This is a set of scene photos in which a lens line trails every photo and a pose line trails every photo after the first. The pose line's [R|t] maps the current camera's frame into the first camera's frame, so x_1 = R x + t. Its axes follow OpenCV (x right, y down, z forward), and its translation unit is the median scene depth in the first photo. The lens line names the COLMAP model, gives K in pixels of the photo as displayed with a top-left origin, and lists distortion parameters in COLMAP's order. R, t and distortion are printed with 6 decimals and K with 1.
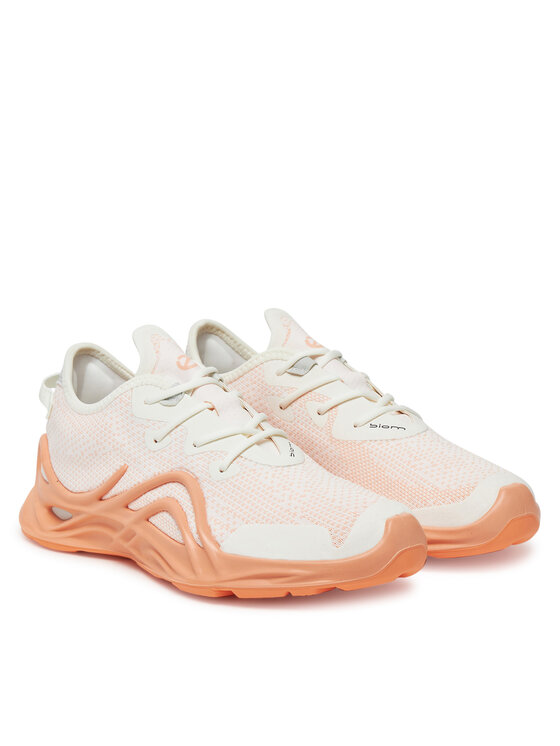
lens RADIAL K [[1859.6, 0, 280.4], [0, 1859.6, 373.0], [0, 0, 1]] dist [-0.152311, 0.000000]
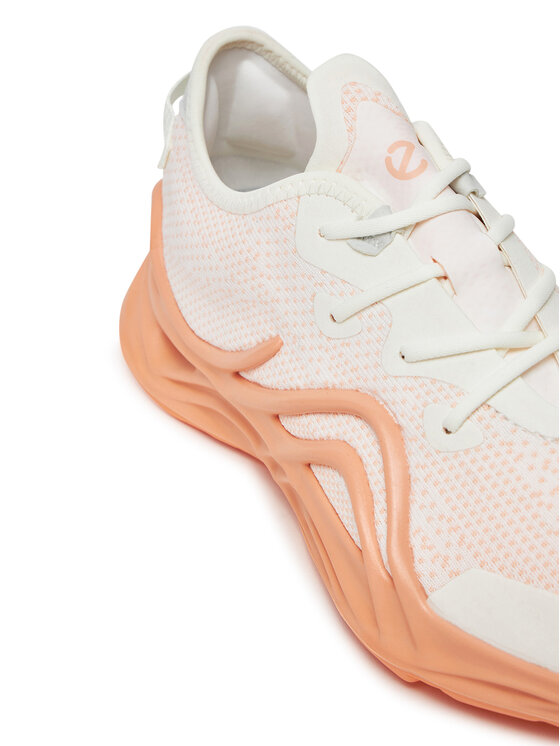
lens RADIAL K [[2169.1, 0, 279.7], [0, 2169.1, 373.0], [0, 0, 1]] dist [0.020706, 0.000000]
pose [[0.982522, 0.103043, -0.155028, 0.013251], [-0.029143, 0.907694, 0.418620, -0.200684], [0.183853, -0.406786, 0.894831, 0.449158]]
